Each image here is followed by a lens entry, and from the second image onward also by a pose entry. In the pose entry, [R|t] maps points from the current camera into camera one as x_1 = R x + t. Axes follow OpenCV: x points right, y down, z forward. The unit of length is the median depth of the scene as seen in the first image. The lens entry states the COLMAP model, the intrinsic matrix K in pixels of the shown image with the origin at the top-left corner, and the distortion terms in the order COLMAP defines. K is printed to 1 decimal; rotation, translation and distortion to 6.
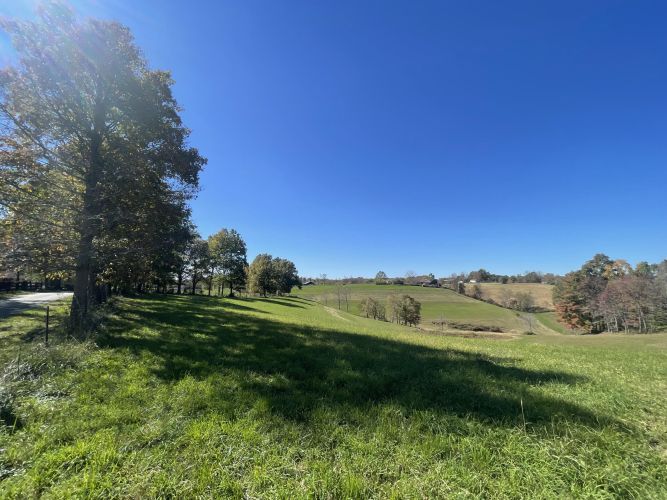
lens RADIAL K [[271.4, 0, 329.2], [0, 271.4, 248.3], [0, 0, 1]] dist [-0.001075, -0.000493]
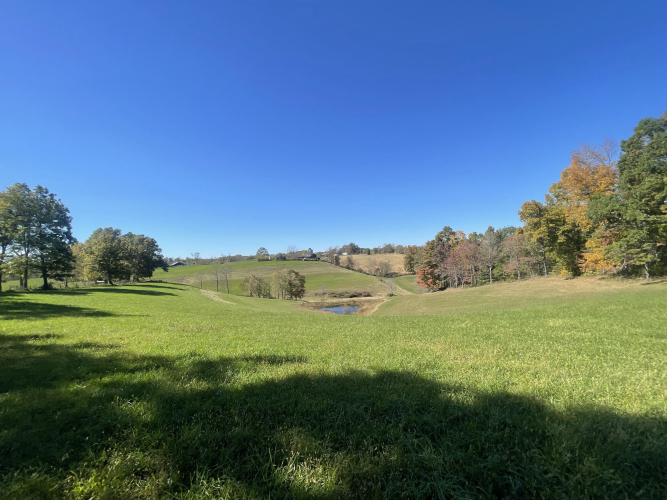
lens RADIAL K [[271.4, 0, 331.6], [0, 271.4, 250.0], [0, 0, 1]] dist [-0.001075, -0.000493]
pose [[0.901633, -0.035408, 0.431049, -0.014984], [-0.004771, 0.995768, 0.091777, 0.018037], [-0.432475, -0.084806, 0.897649, 0.112200]]
